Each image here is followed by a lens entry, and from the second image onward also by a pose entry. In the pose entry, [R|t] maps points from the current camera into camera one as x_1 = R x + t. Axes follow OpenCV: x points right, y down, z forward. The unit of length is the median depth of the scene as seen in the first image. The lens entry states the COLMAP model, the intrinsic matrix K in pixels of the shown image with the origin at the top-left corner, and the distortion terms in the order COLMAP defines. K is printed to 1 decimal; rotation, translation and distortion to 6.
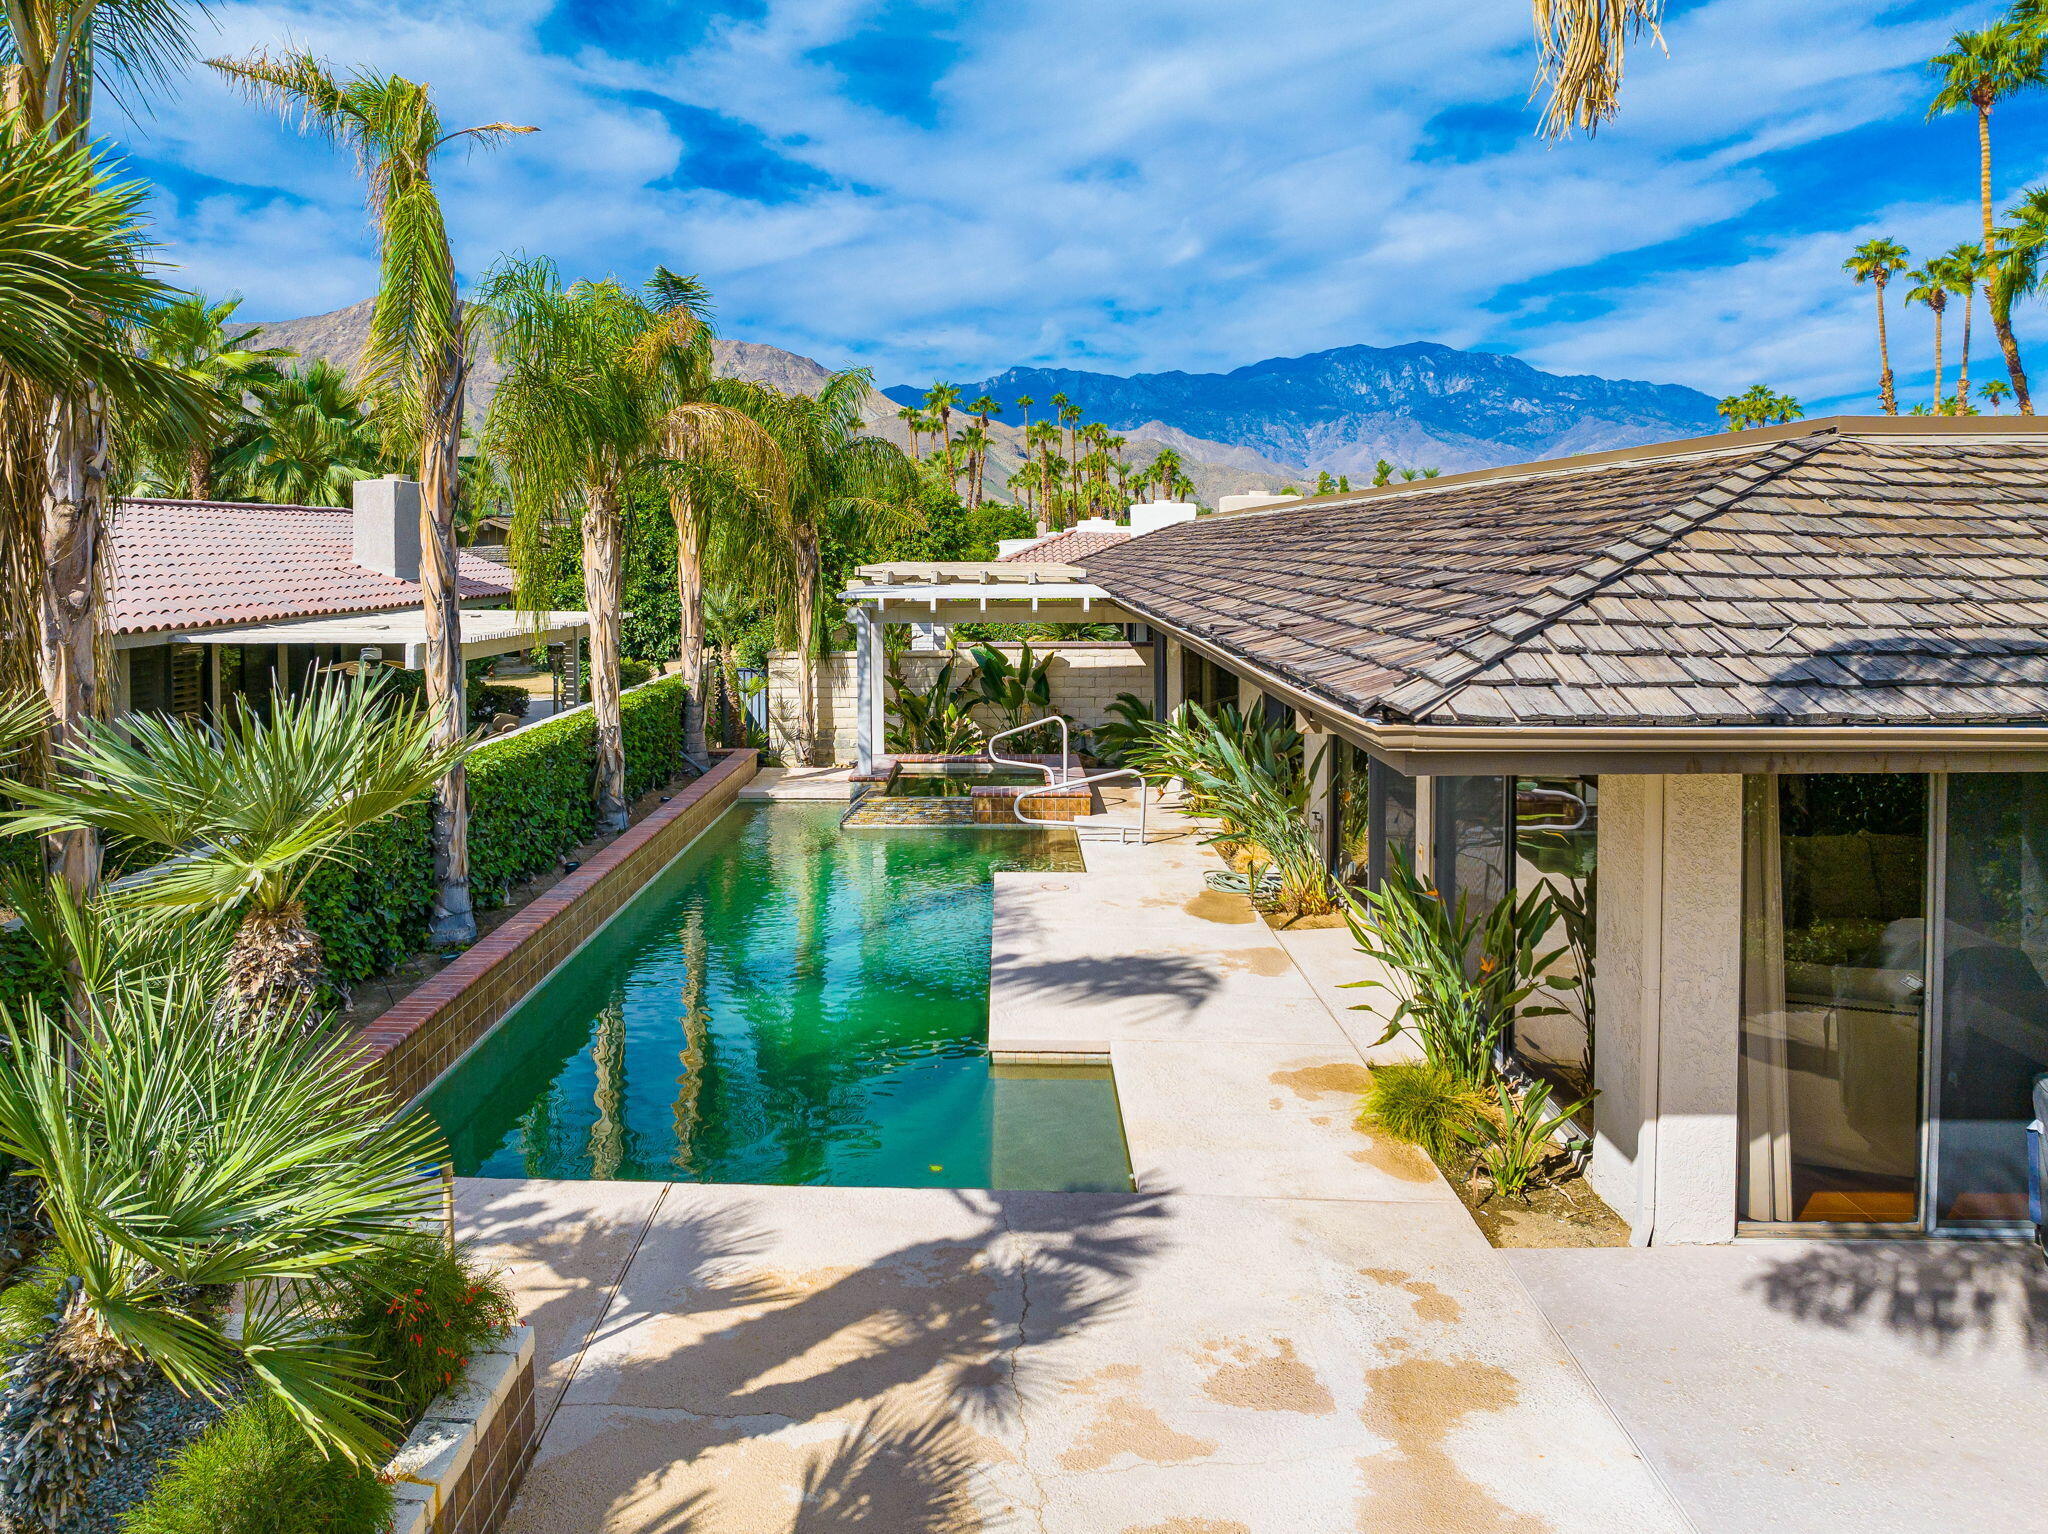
lens RADIAL K [[1503.2, 0, 958.7], [0, 1503.2, 706.9], [0, 0, 1]] dist [-0.002786, -0.012519]
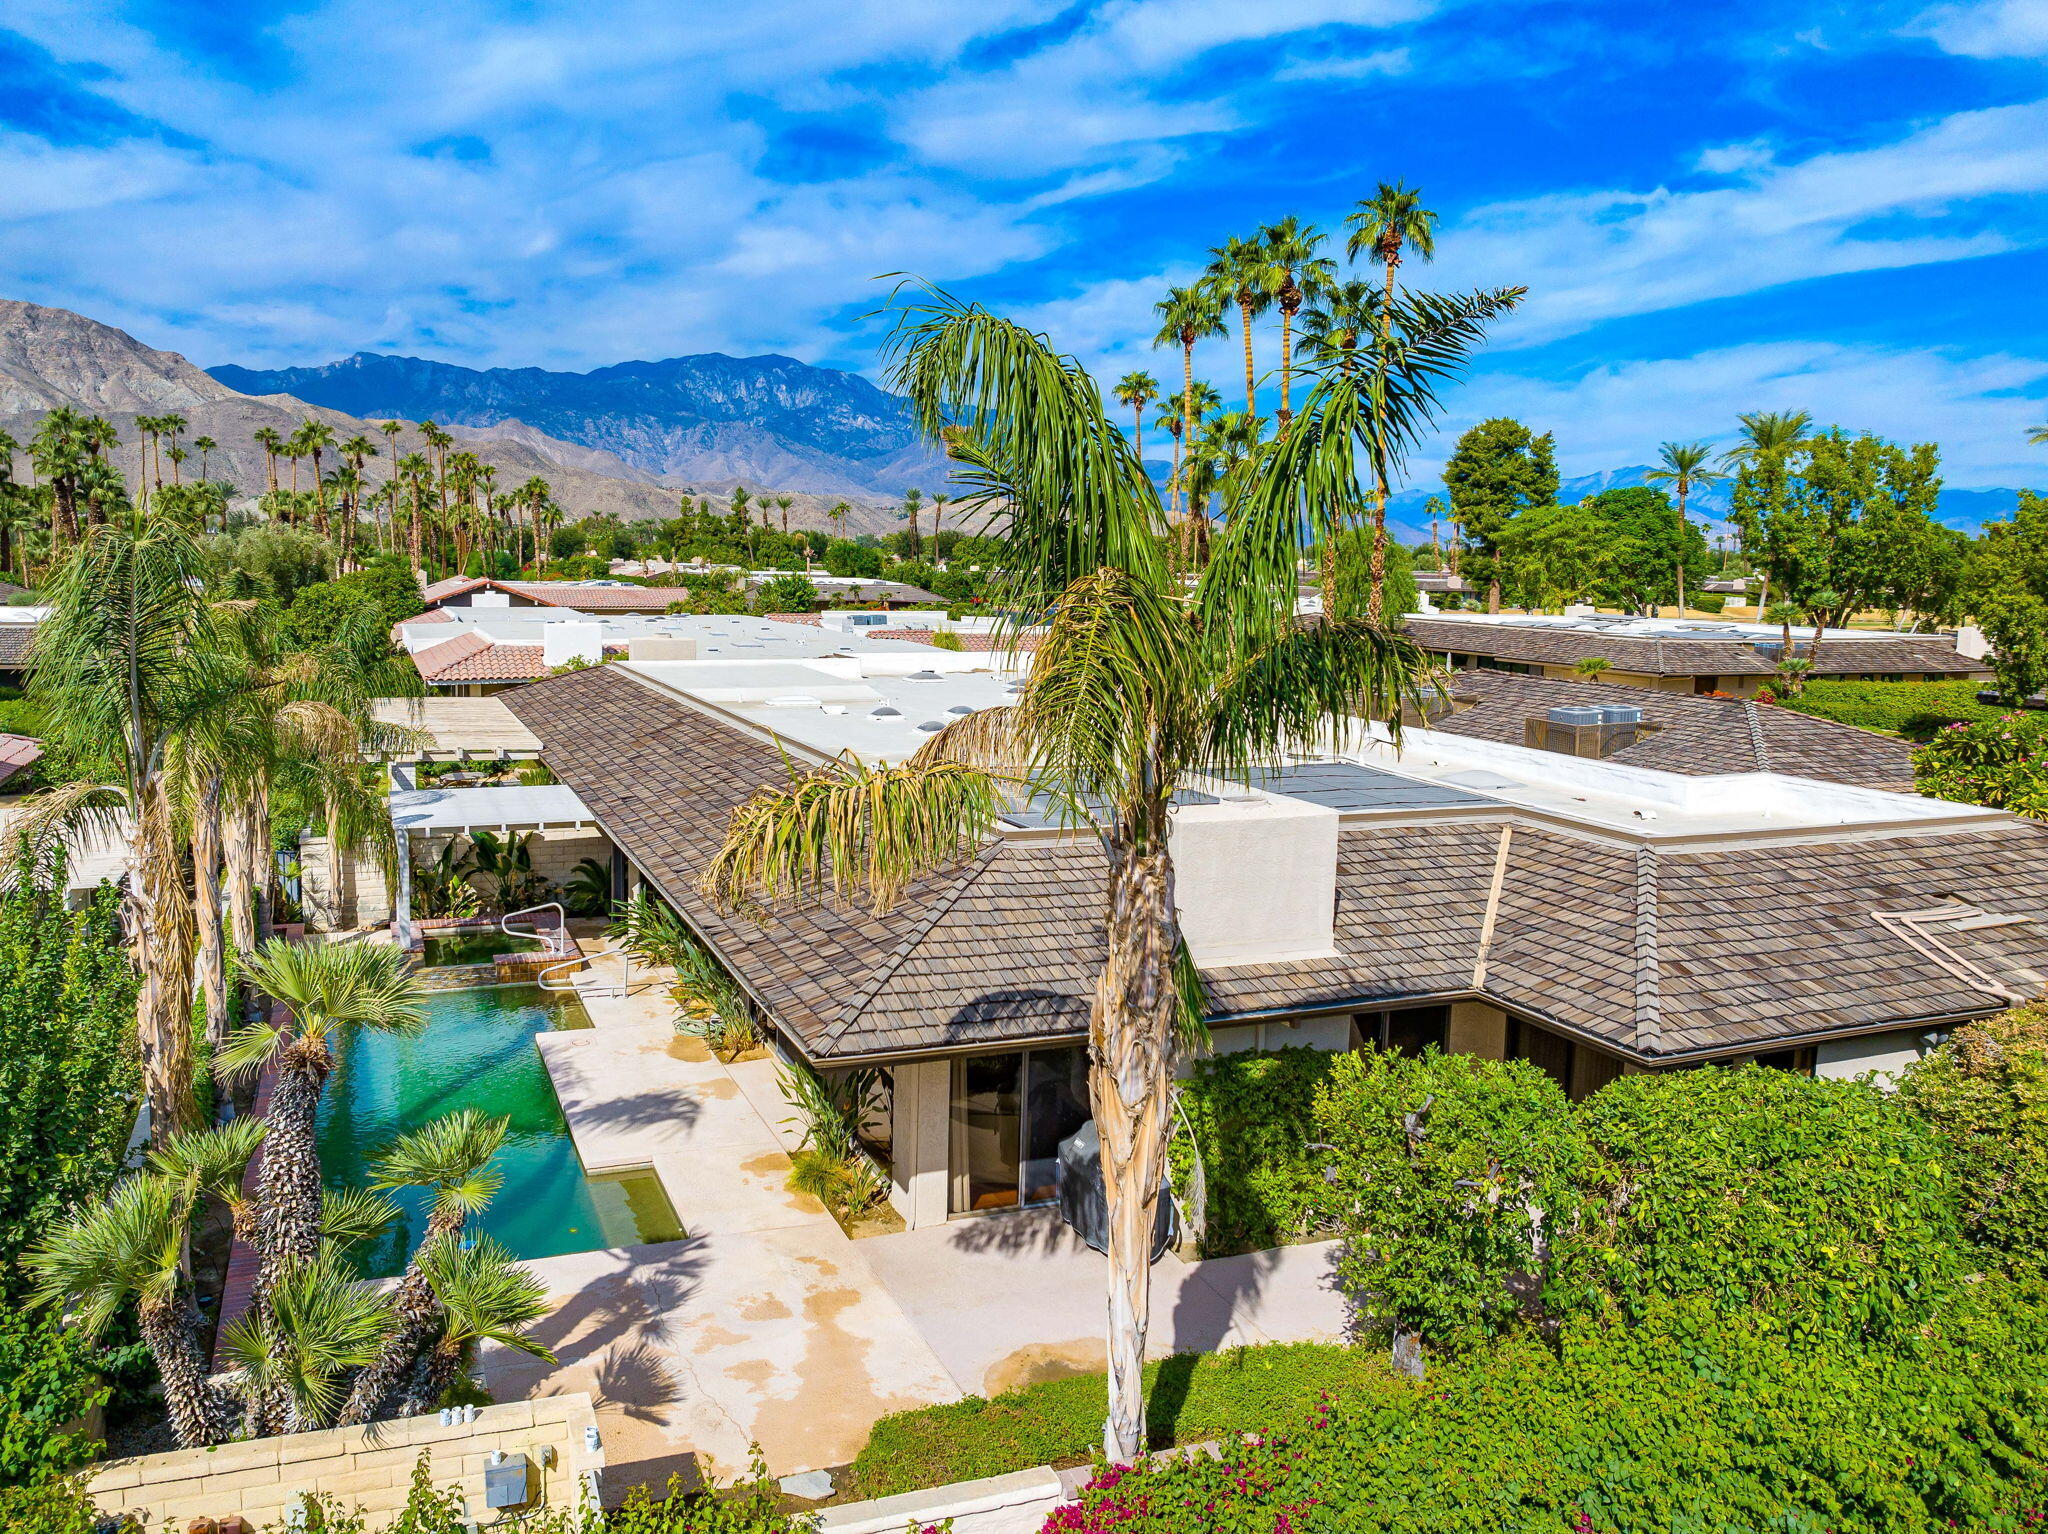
lens RADIAL K [[1507.3, 0, 1024.0], [0, 1507.3, 767.0], [0, 0, 1]] dist [-0.022106, -0.003705]
pose [[0.892529, -0.010875, 0.450858, -0.379168], [-0.012195, 0.998762, 0.048232, -0.414756], [-0.450824, -0.048547, 0.891292, -0.988780]]
